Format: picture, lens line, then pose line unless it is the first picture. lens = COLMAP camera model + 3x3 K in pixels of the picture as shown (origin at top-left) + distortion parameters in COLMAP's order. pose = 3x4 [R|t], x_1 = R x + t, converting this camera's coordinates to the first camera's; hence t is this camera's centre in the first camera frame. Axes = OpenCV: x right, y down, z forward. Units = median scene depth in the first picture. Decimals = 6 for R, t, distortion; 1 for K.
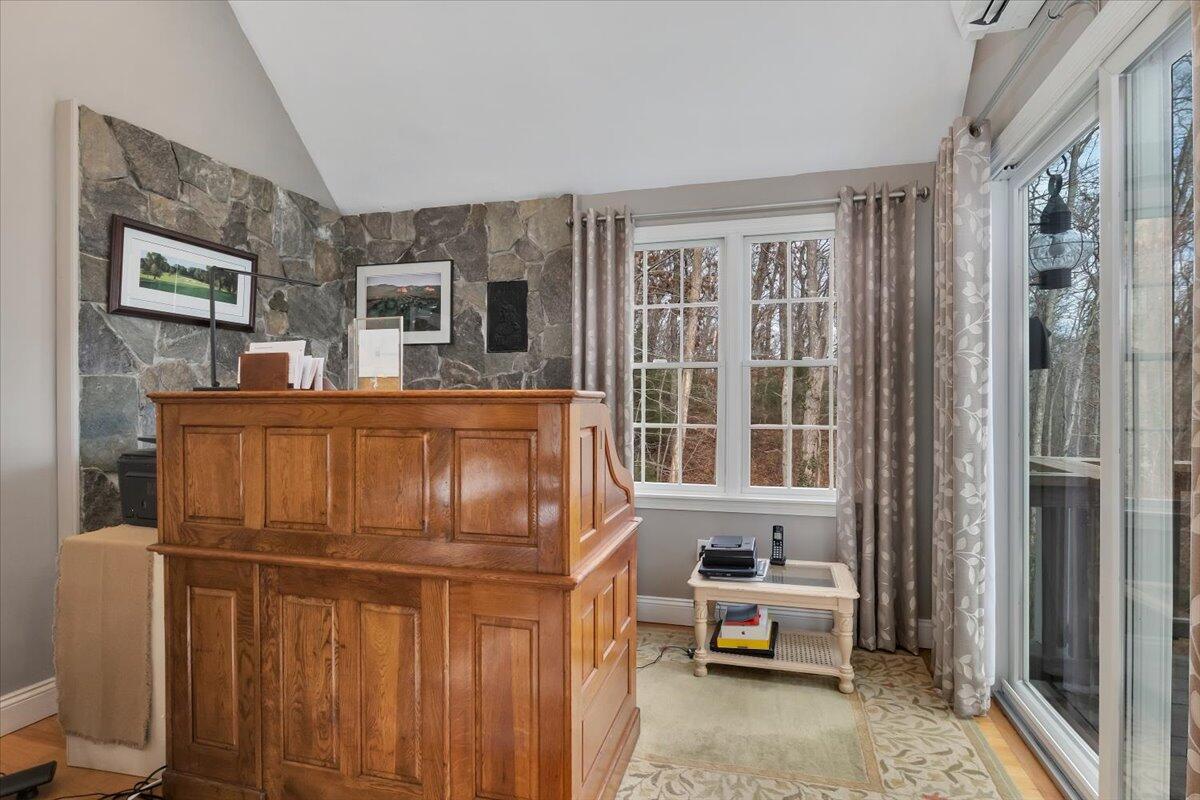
lens RADIAL K [[613.7, 0, 602.3], [0, 613.7, 403.9], [0, 0, 1]] dist [-0.005158, -0.001338]
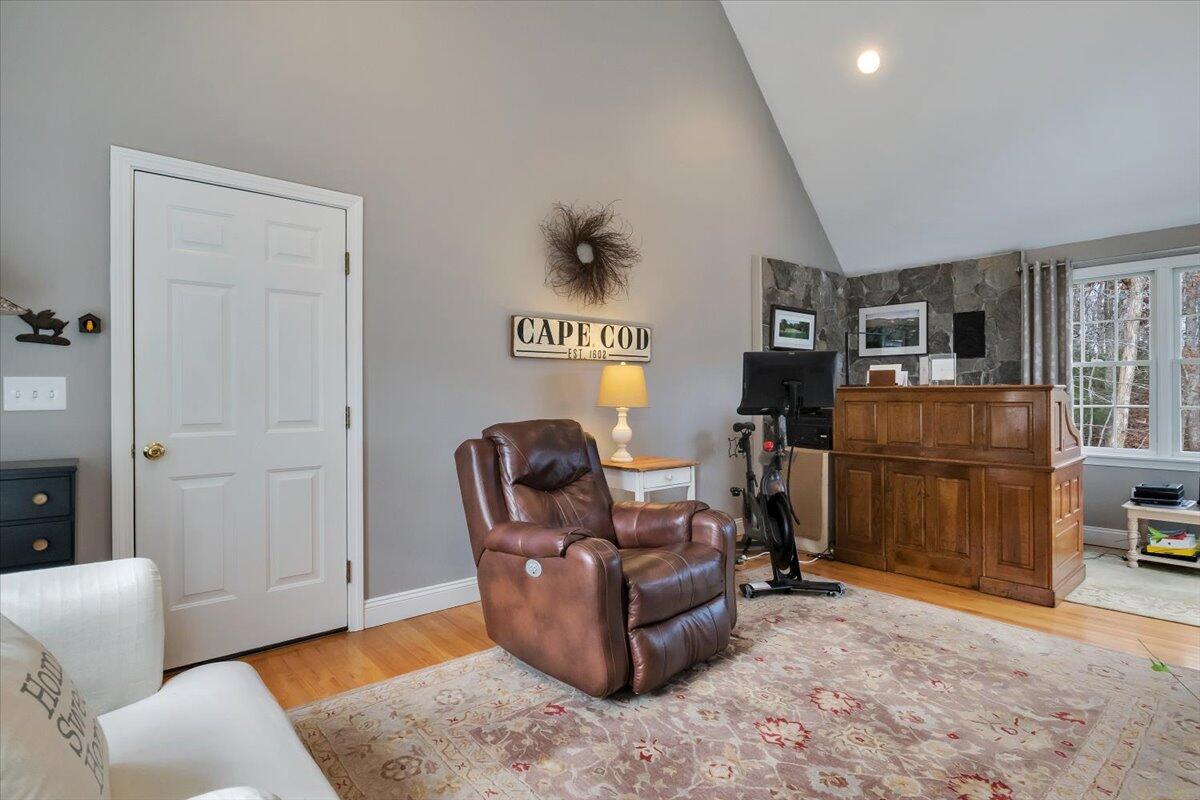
lens RADIAL K [[613.7, 0, 598.6], [0, 613.7, 390.7], [0, 0, 1]] dist [-0.005158, -0.001338]
pose [[0.836257, -0.006382, -0.548301, -0.100795], [0.003606, 0.999975, -0.006139, 0.002965], [0.548326, 0.003156, 0.836259, -0.870384]]
